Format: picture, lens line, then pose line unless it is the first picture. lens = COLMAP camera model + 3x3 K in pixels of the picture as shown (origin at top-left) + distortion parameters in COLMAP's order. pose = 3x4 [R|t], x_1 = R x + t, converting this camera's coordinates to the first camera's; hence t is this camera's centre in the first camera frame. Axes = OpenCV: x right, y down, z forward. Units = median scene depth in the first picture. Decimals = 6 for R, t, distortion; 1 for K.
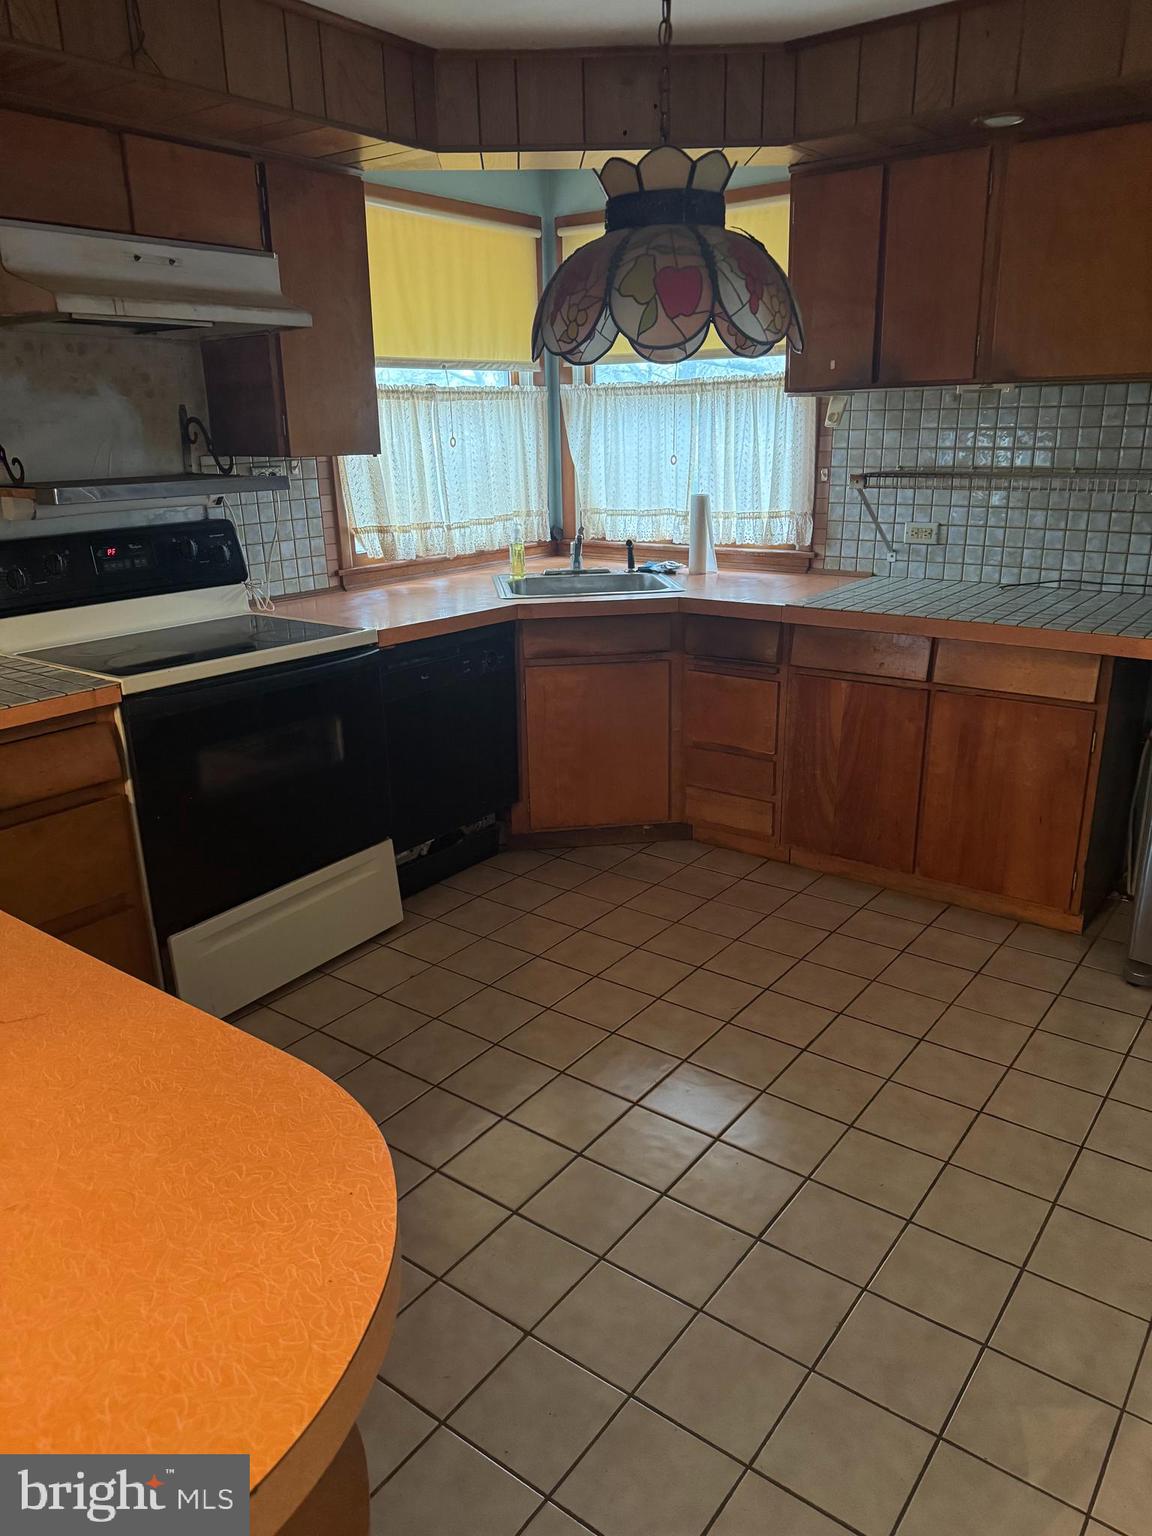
lens RADIAL K [[1114.8, 0, 571.6], [0, 1114.8, 770.2], [0, 0, 1]] dist [0.137586, -0.153906]
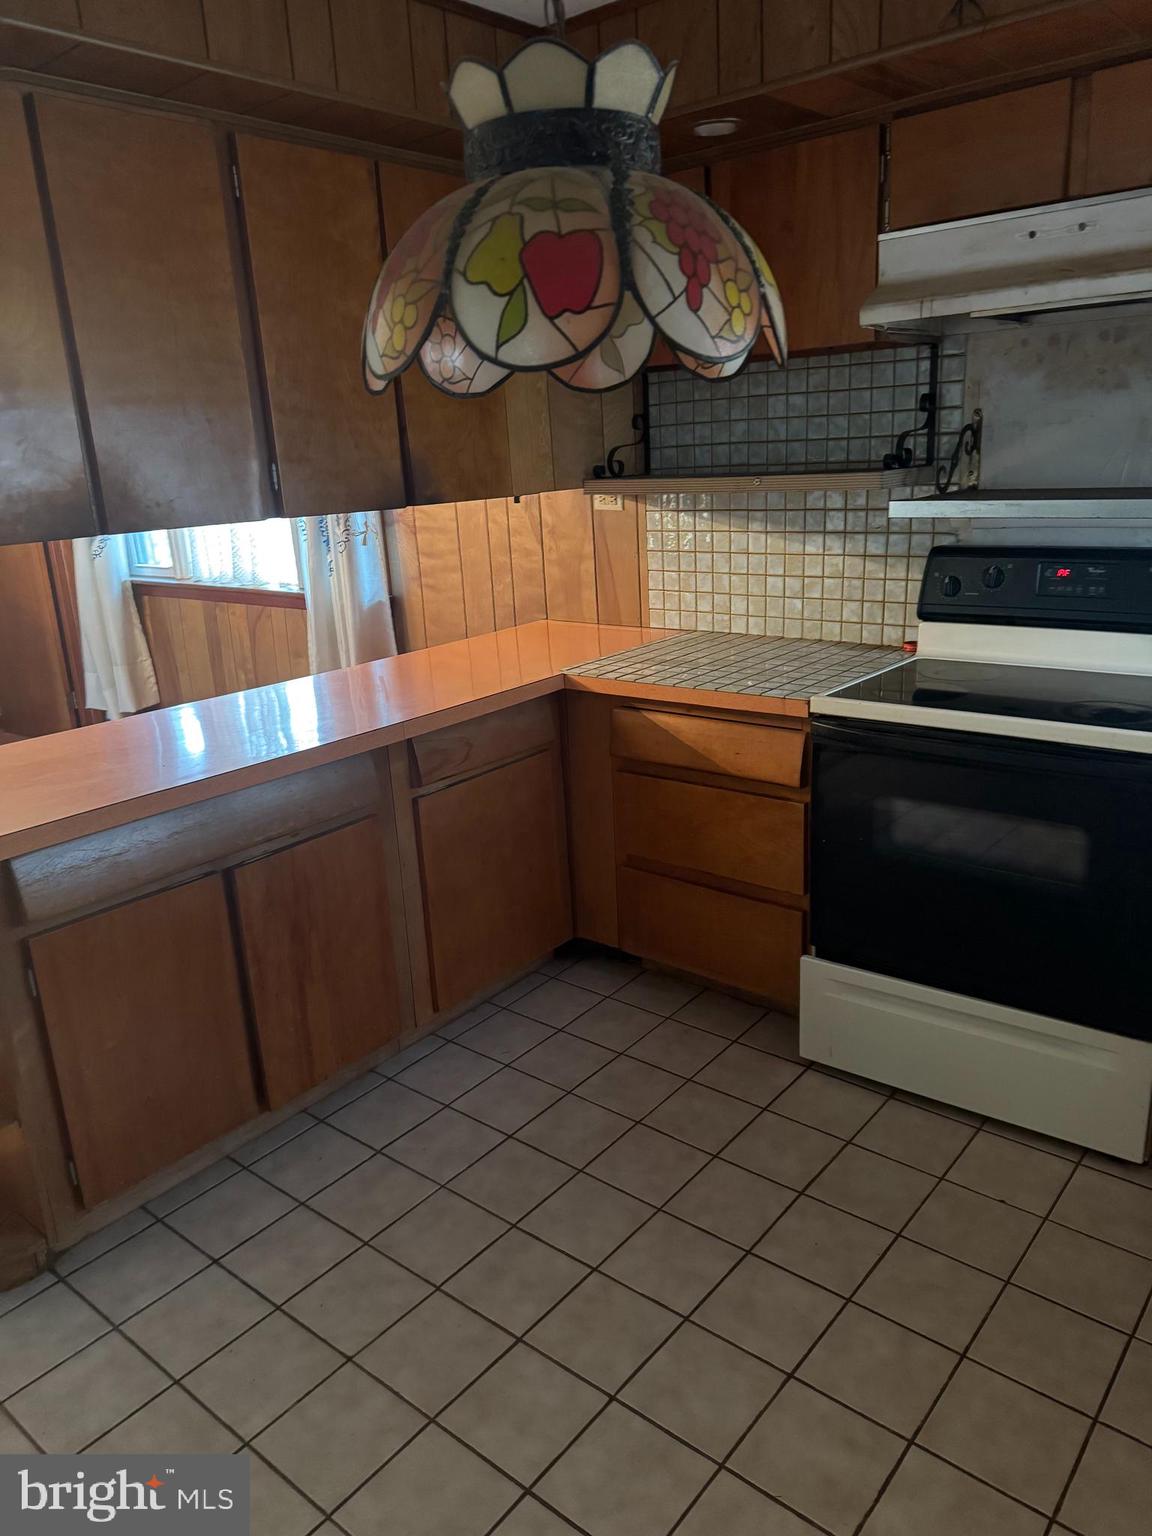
lens RADIAL K [[1114.8, 0, 571.6], [0, 1114.8, 770.2], [0, 0, 1]] dist [0.137586, -0.153906]
pose [[-0.041622, 0.305021, -0.951436, 0.157632], [-0.253291, 0.917932, 0.305360, -0.073290], [0.966494, 0.253700, 0.039053, 0.210580]]
